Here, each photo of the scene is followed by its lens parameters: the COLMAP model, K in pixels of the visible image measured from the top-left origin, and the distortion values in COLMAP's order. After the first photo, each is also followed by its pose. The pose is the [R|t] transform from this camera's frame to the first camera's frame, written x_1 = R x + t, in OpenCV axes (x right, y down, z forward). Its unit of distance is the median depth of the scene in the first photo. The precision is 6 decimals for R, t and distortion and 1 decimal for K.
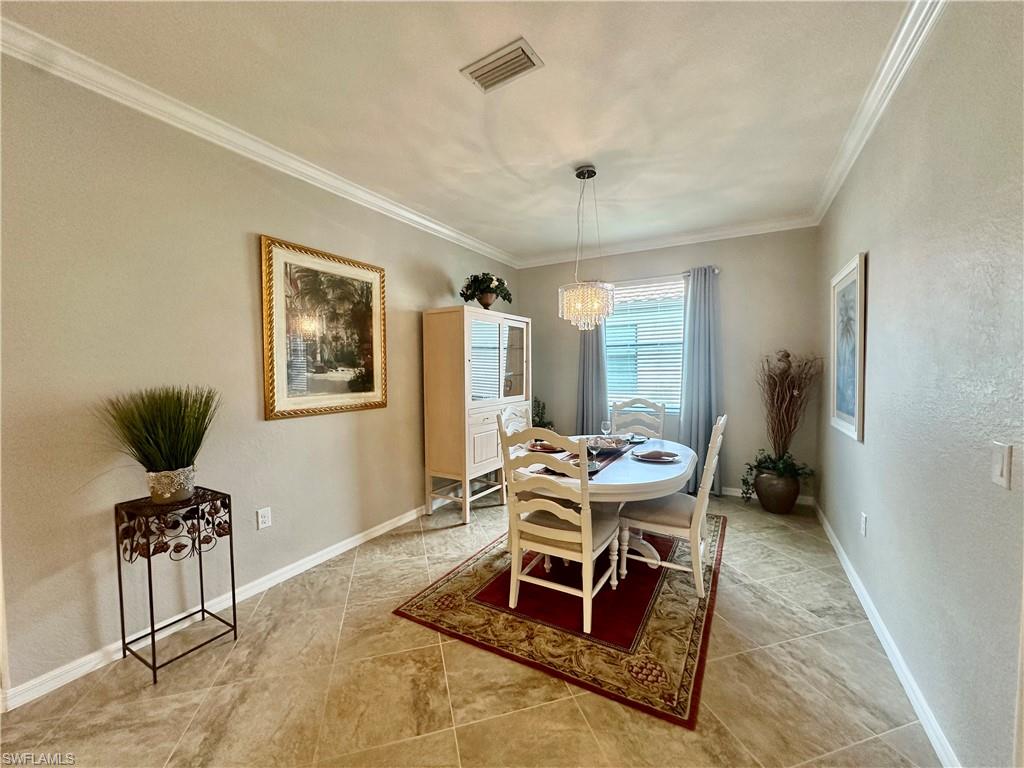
lens RADIAL K [[408.9, 0, 512.8], [0, 408.9, 384.6], [0, 0, 1]] dist [-0.002812, 0.000402]
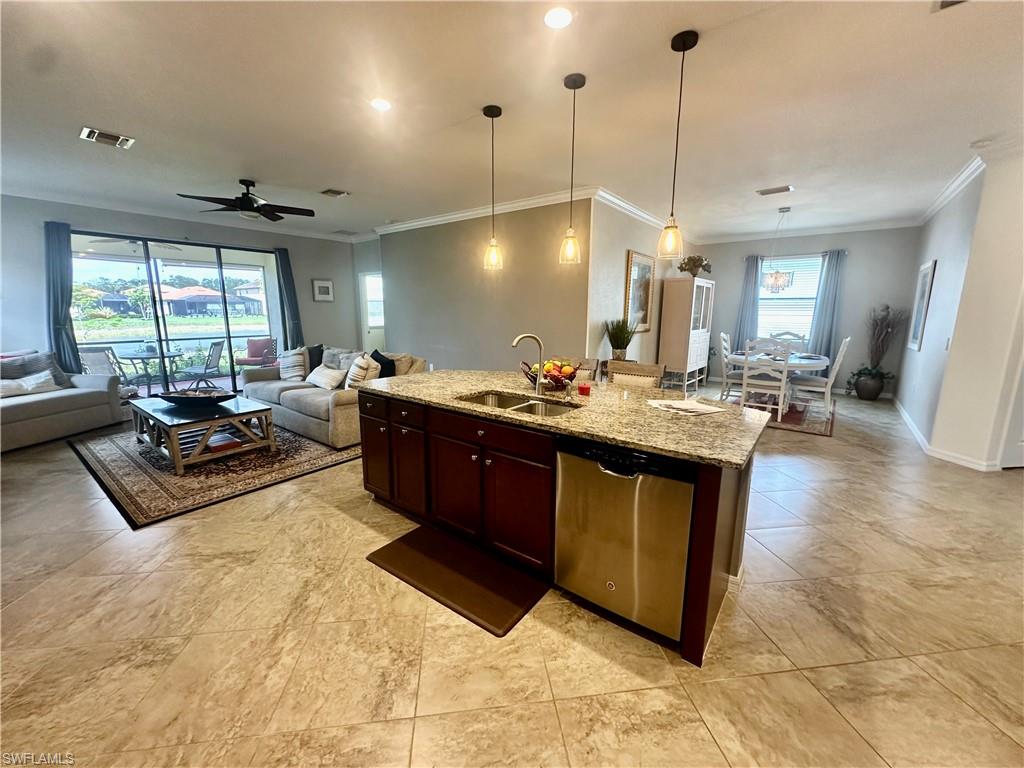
lens RADIAL K [[408.9, 0, 512.8], [0, 408.9, 384.6], [0, 0, 1]] dist [-0.002812, 0.000402]
pose [[0.988931, 0.043221, -0.141938, -0.618744], [-0.022867, 0.989599, 0.142021, 0.039159], [0.146600, -0.137203, 0.979634, -0.940599]]
